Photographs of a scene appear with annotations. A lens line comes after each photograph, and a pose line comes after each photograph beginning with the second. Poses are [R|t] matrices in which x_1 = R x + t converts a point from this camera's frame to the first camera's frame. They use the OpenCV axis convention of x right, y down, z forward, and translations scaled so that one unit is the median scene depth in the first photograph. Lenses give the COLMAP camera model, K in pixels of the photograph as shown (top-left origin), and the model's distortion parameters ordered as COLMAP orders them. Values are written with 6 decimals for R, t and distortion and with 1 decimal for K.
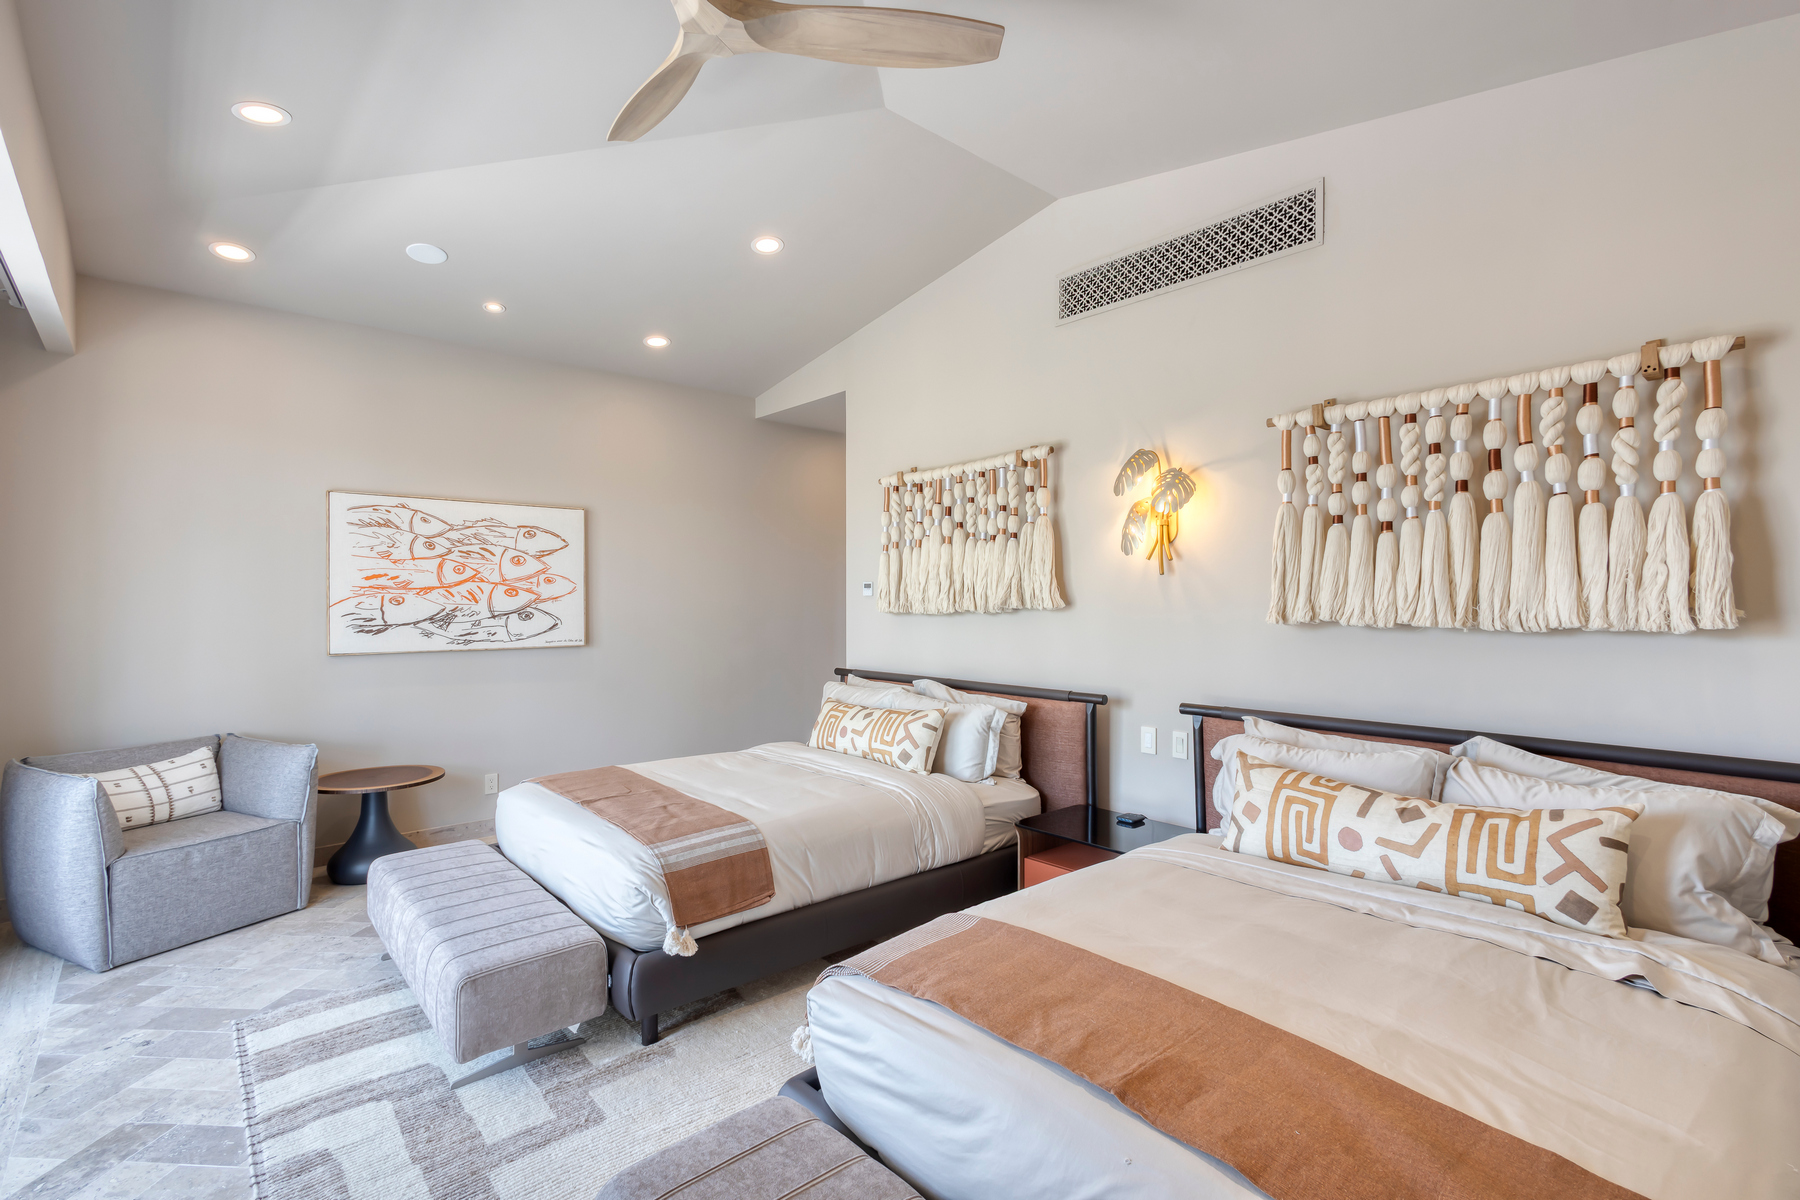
lens RADIAL K [[807.3, 0, 897.3], [0, 807.3, 604.2], [0, 0, 1]] dist [0.004072, -0.000237]
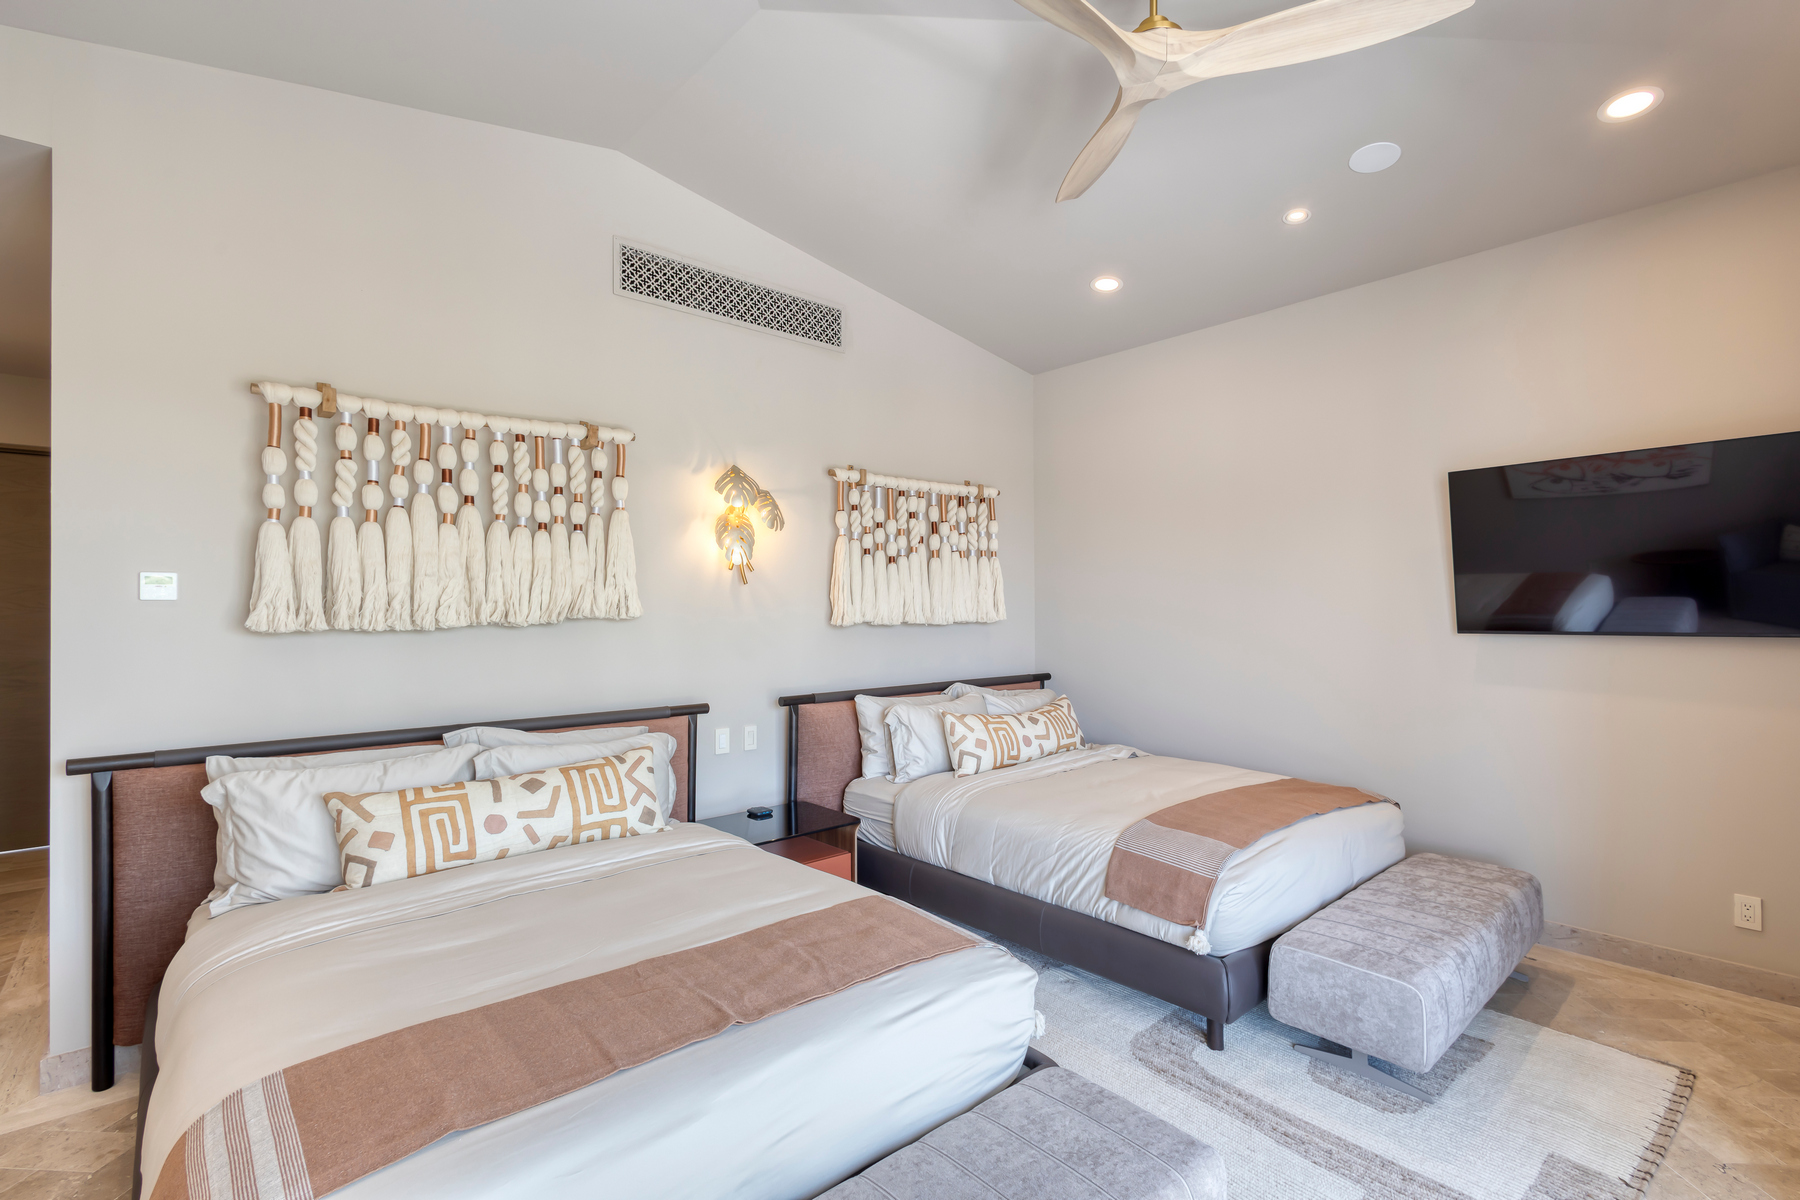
lens RADIAL K [[807.3, 0, 897.0], [0, 807.3, 598.6], [0, 0, 1]] dist [0.004072, -0.000237]
pose [[0.019059, -0.011297, 0.999755, -0.664059], [-0.011205, 0.999871, 0.011512, -0.026225], [-0.999756, -0.011421, 0.018930, 0.661153]]
